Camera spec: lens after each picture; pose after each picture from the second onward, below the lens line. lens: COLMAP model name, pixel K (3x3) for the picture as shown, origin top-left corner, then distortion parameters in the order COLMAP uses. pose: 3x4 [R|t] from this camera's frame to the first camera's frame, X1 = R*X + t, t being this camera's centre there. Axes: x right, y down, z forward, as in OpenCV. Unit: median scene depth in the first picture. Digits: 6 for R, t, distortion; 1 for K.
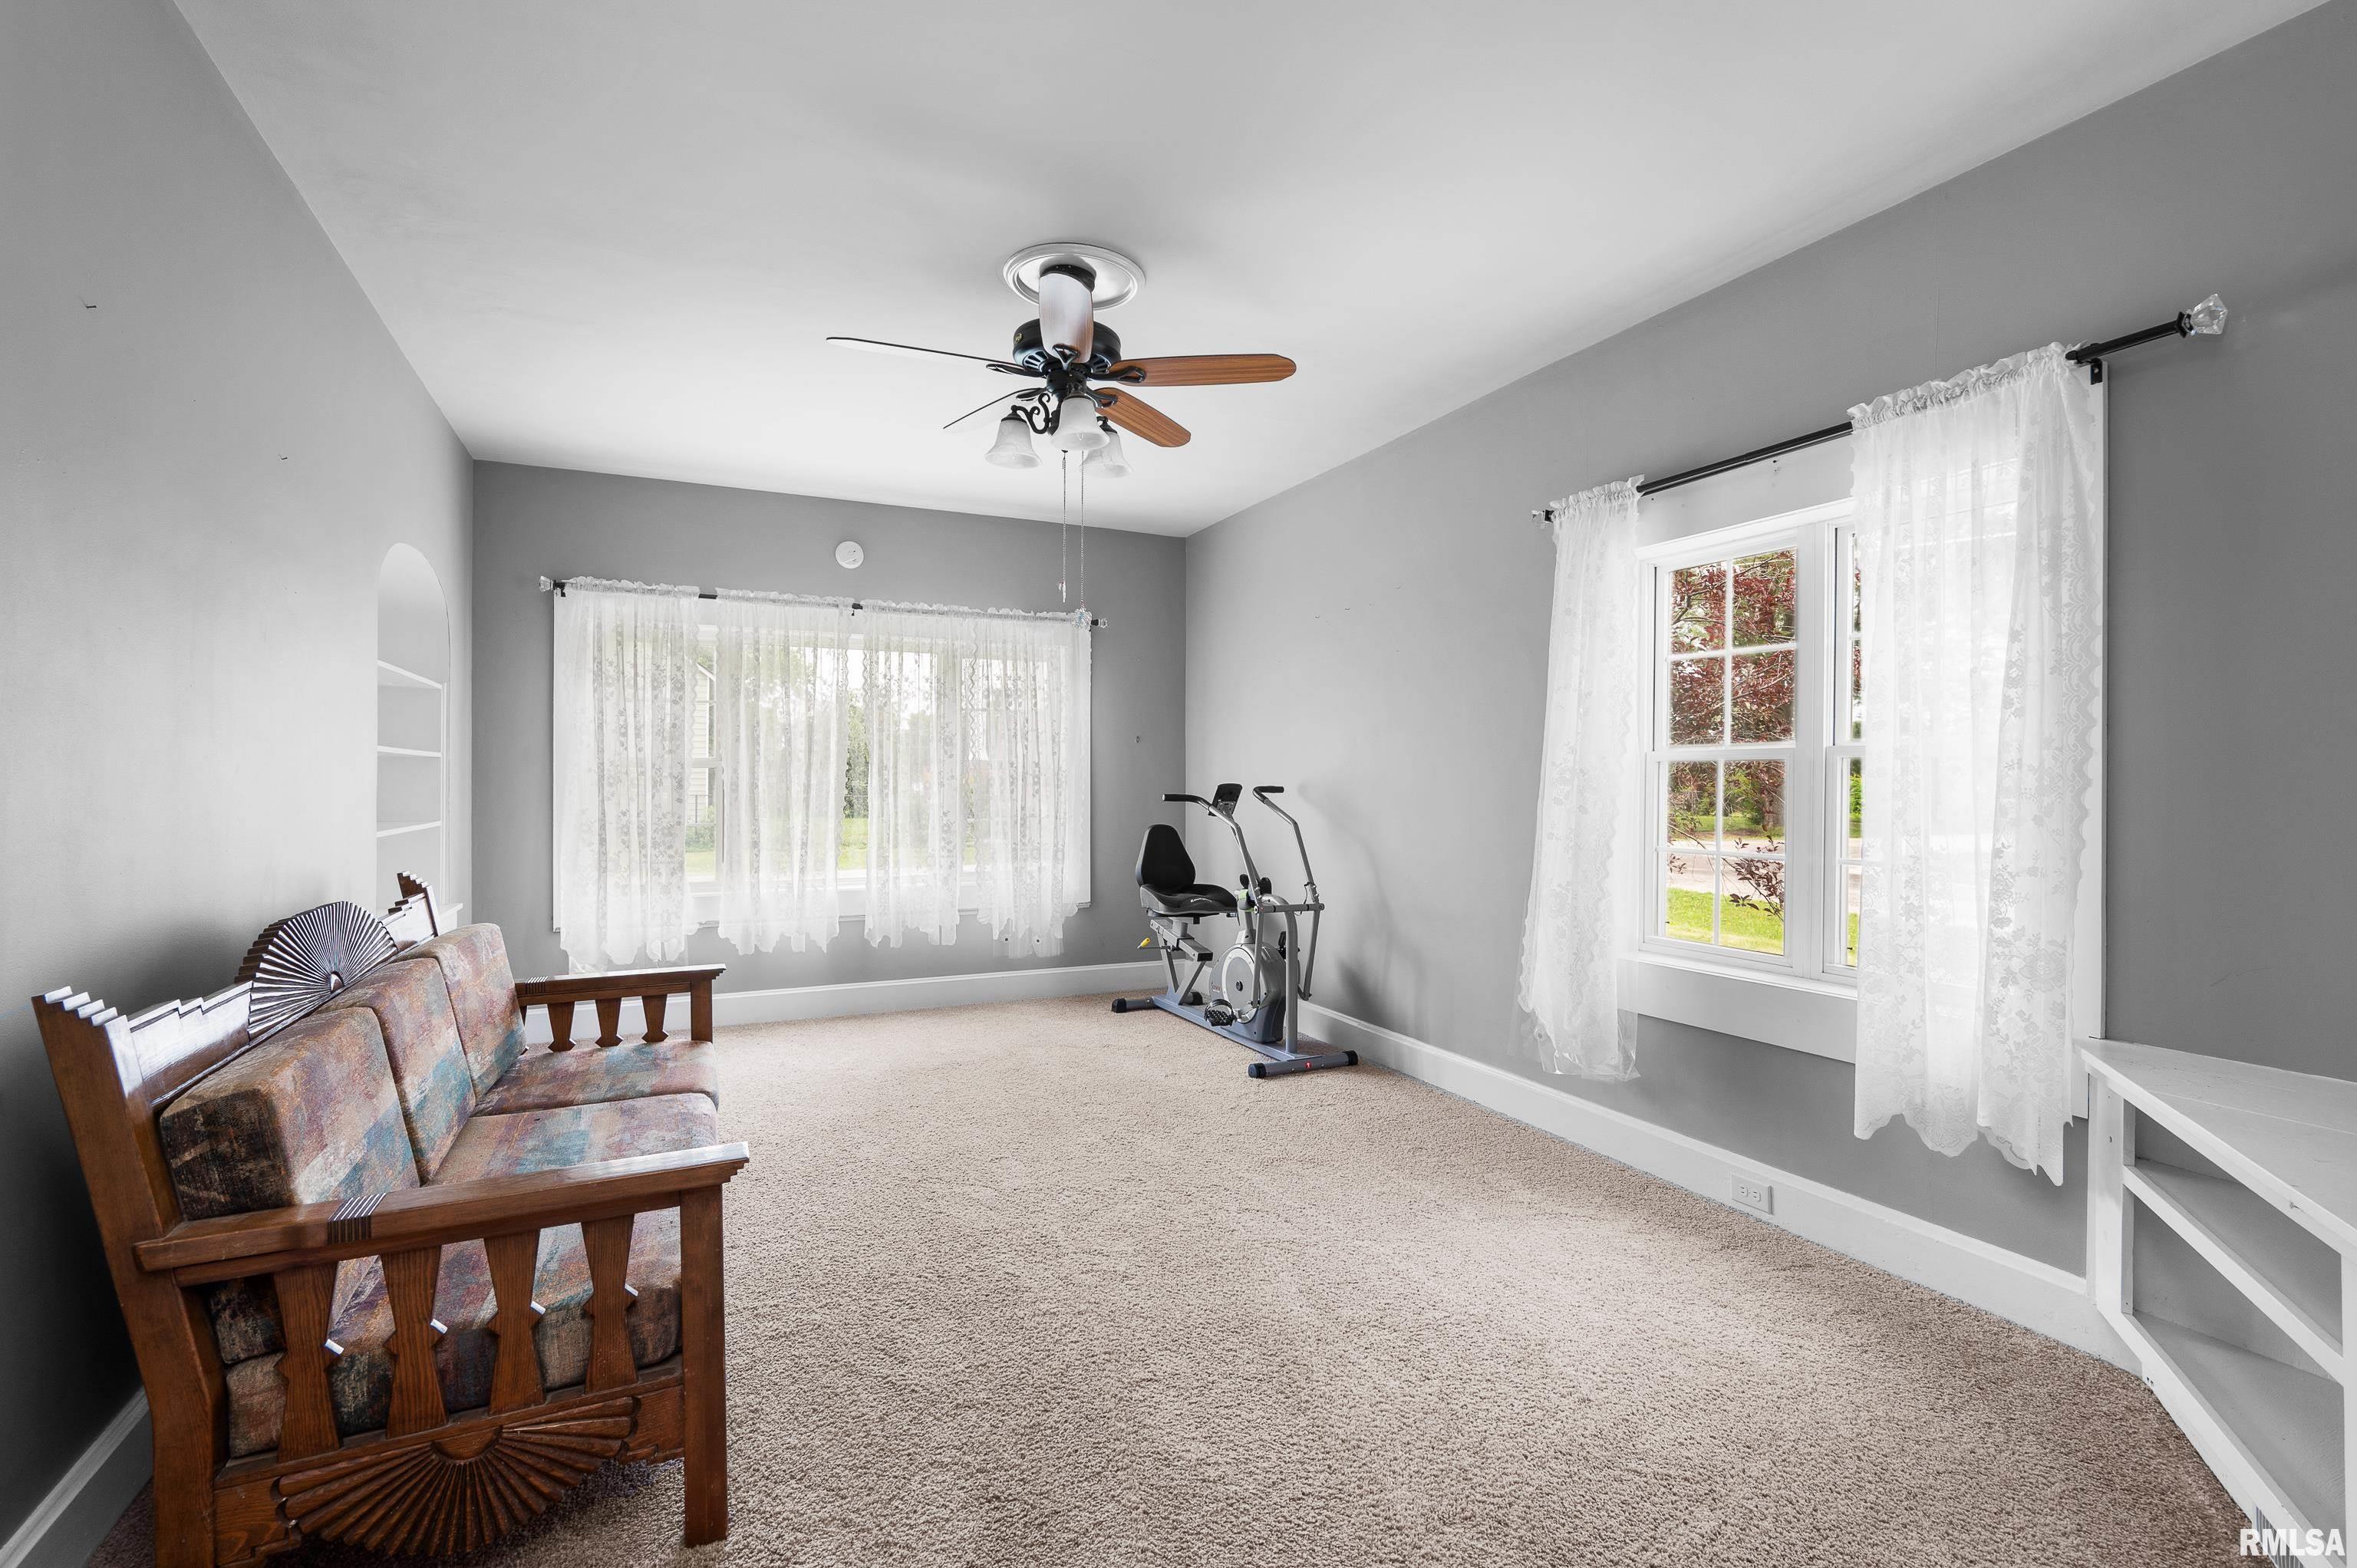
lens RADIAL K [[1051.0, 0, 1178.5], [0, 1051.0, 784.0], [0, 0, 1]] dist [-0.000411, -0.000038]
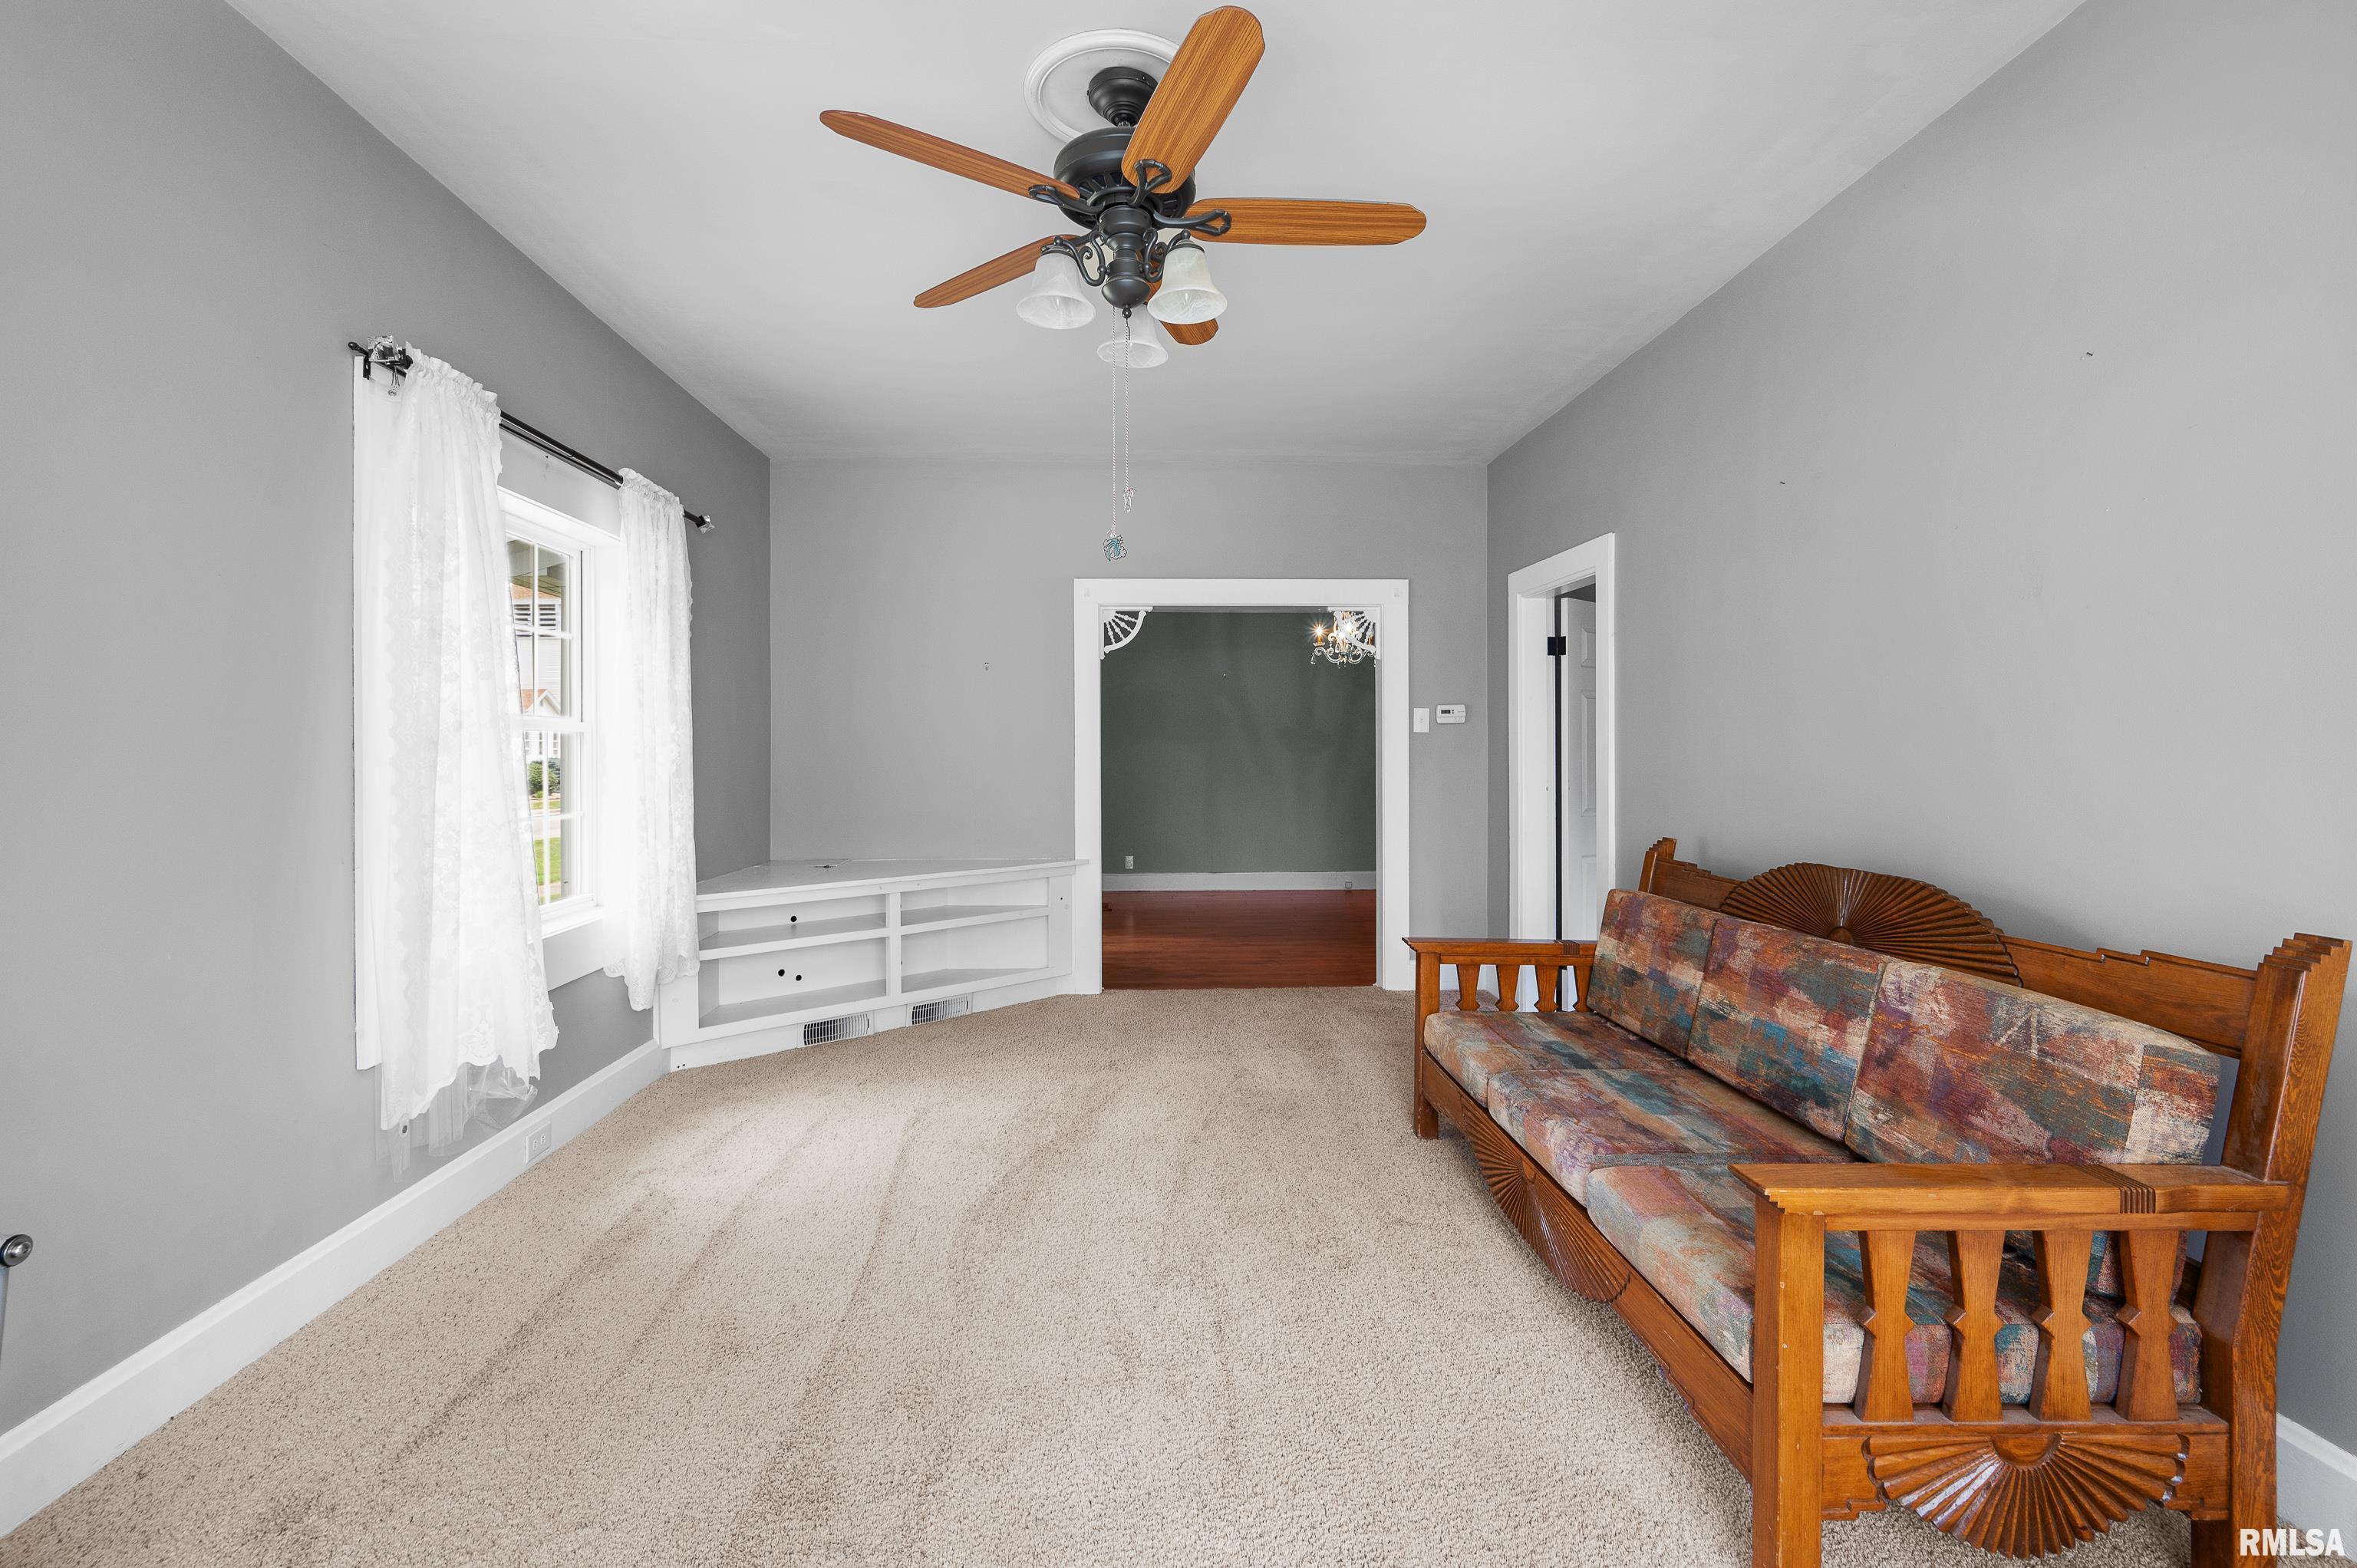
lens RADIAL K [[1007.7, 0, 1178.5], [0, 1007.7, 784.0], [0, 0, 1]] dist [0.000478, 0.000028]
pose [[-0.916206, -0.000228, 0.400707, -0.513658], [0.000777, 0.999997, 0.002345, 0.023005], [-0.400707, 0.002460, -0.916203, 1.947960]]
